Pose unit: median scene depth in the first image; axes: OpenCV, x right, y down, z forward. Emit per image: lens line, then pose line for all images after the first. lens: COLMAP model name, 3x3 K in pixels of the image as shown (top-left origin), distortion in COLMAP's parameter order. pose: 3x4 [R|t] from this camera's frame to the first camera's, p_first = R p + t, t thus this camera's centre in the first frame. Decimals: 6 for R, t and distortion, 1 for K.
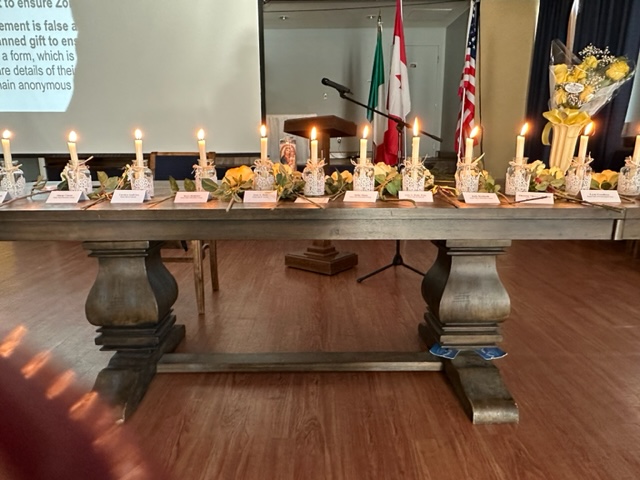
lens RADIAL K [[448.1, 0, 320.0], [0, 448.1, 240.0], [0, 0, 1]] dist [-0.003491, -0.000139]
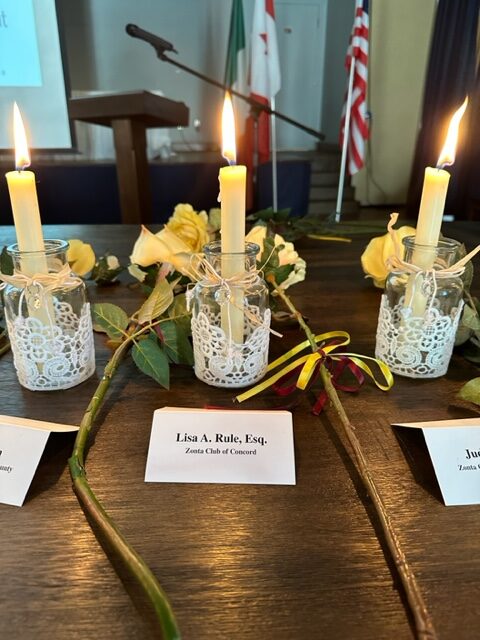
lens RADIAL K [[491.2, 0, 240.0], [0, 491.2, 320.0], [0, 0, 1]] dist [0.002891, 0.001288]
pose [[0.994214, -0.030099, 0.103117, 0.043769], [0.013714, 0.987652, 0.156060, -0.043483], [-0.106541, -0.153743, 0.982350, 0.167634]]
